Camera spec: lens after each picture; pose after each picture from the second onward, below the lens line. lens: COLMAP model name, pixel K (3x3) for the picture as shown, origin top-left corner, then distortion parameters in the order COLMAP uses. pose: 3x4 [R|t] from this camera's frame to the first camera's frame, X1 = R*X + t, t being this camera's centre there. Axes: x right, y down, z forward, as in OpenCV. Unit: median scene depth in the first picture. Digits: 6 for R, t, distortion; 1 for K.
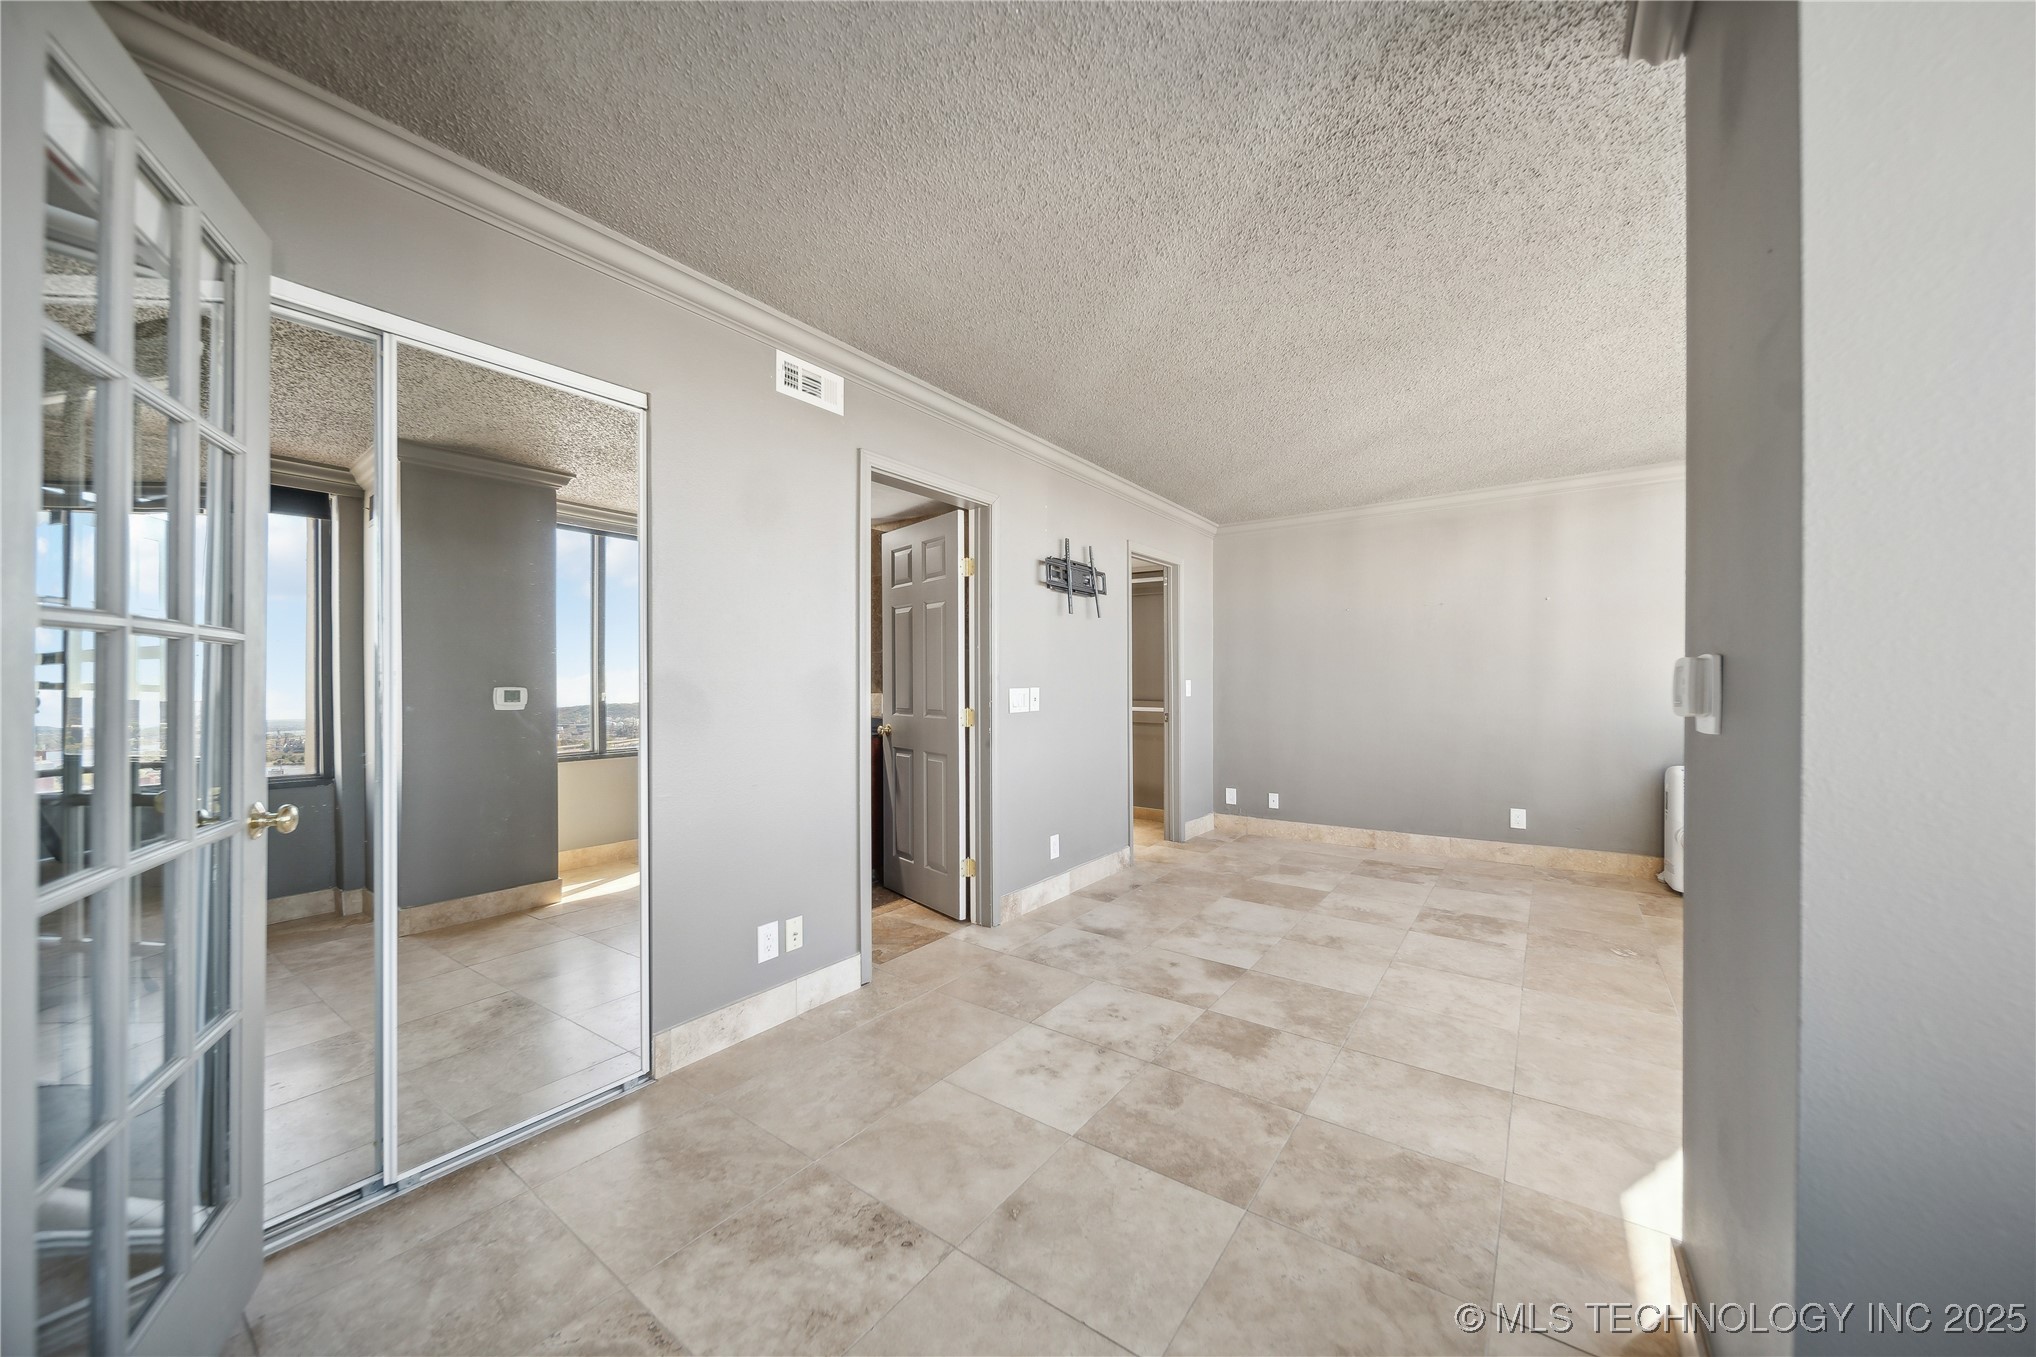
lens RADIAL K [[723.8, 0, 1017.0], [0, 723.8, 677.8], [0, 0, 1]] dist [-0.006200, -0.000599]
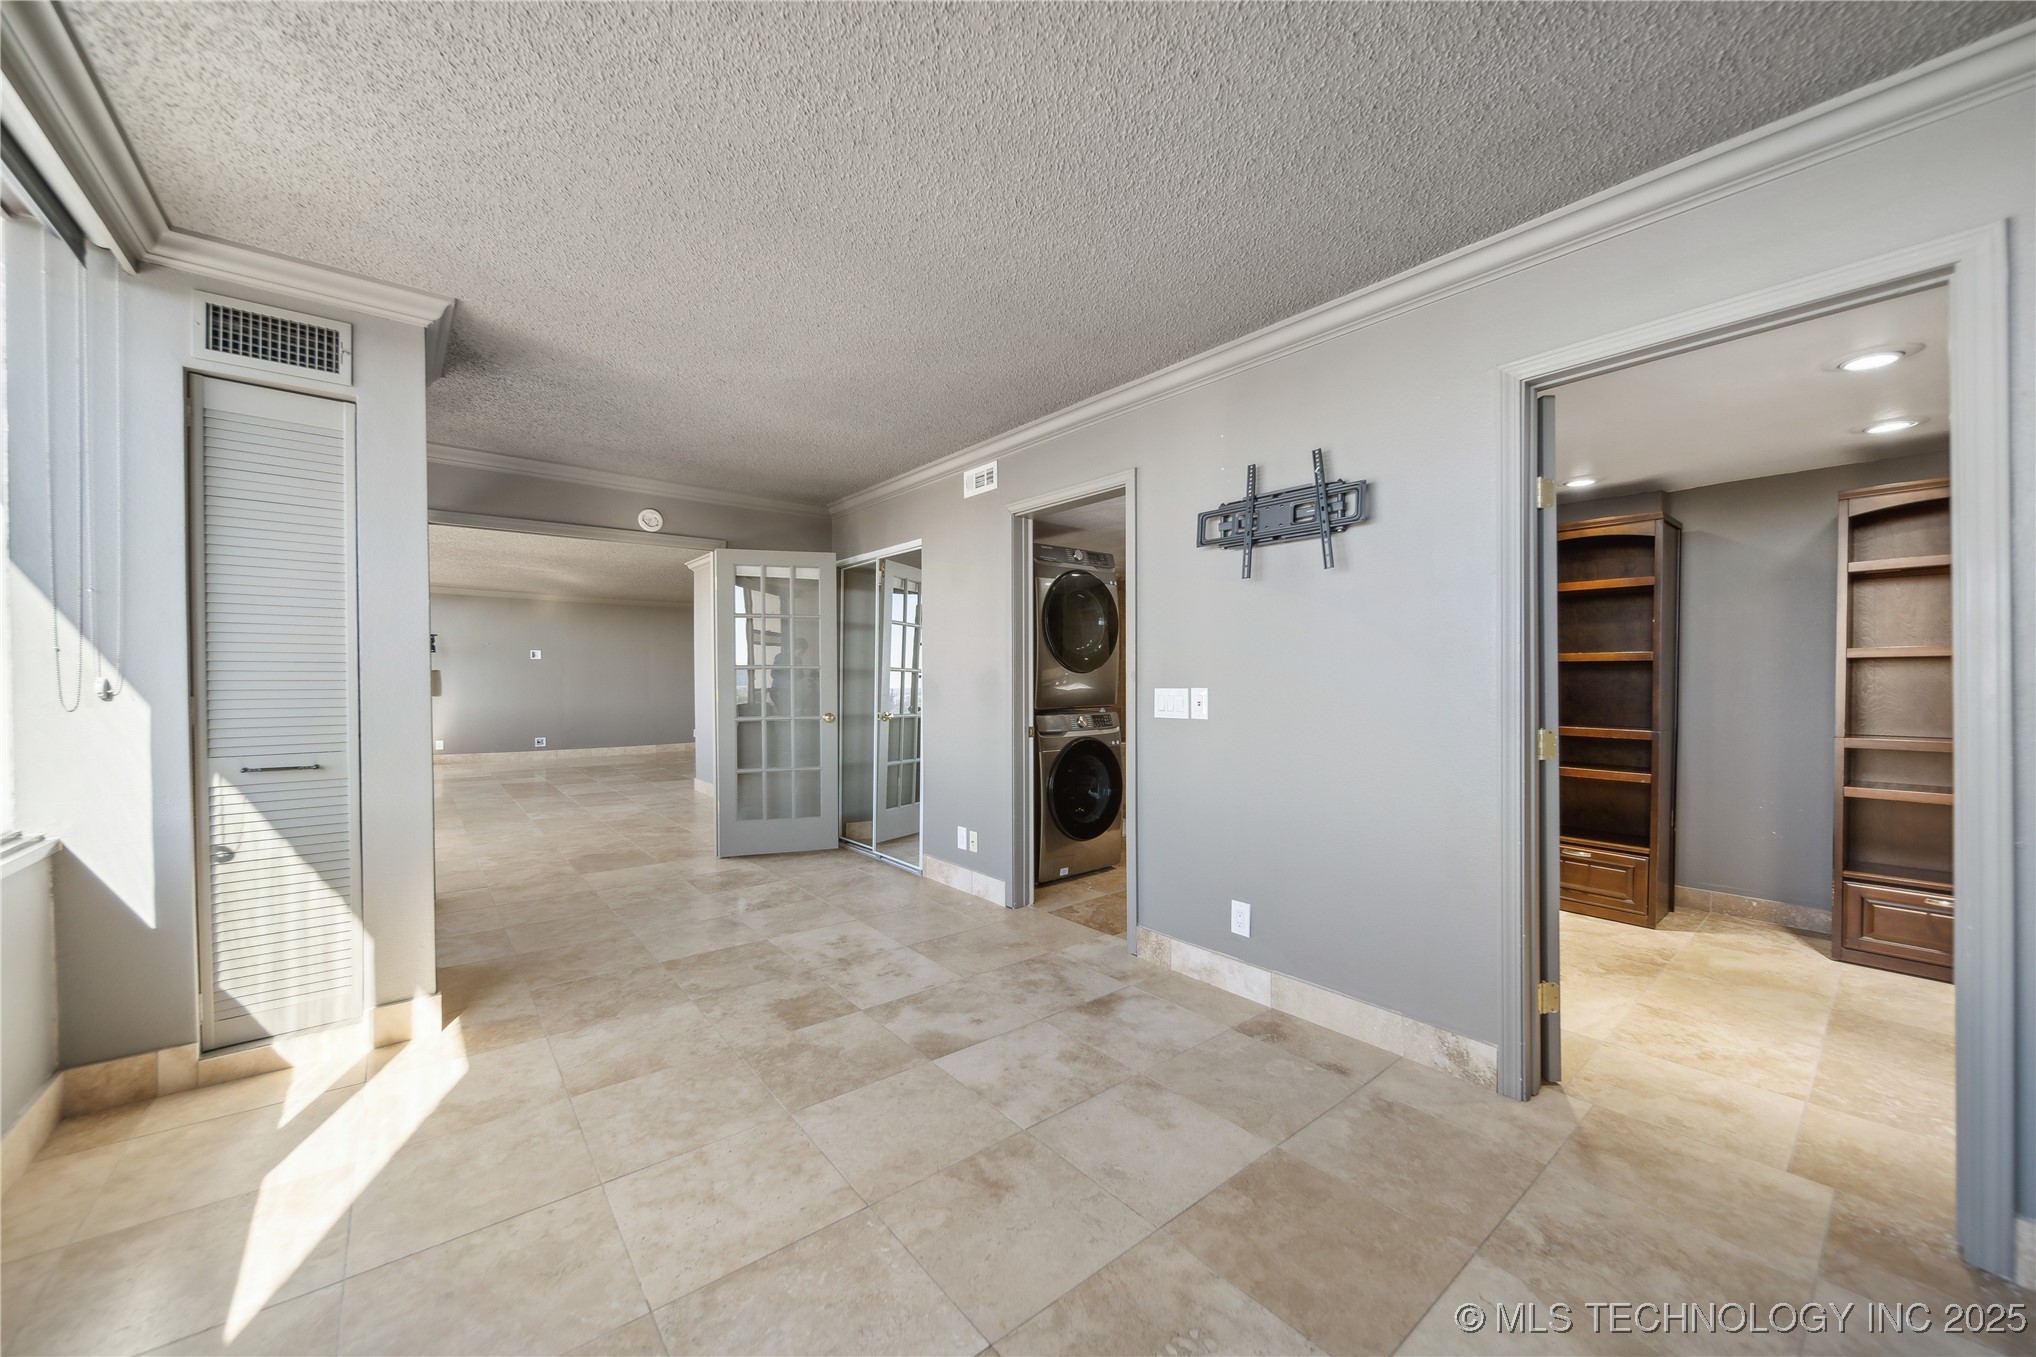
lens RADIAL K [[757.2, 0, 1017.6], [0, 757.2, 683.2], [0, 0, 1]] dist [-0.000743, 0.000014]
pose [[-0.254421, 0.008702, -0.967054, 1.177401], [0.007312, 0.999948, 0.007074, 0.002119], [0.967066, -0.005271, -0.254472, 1.430709]]
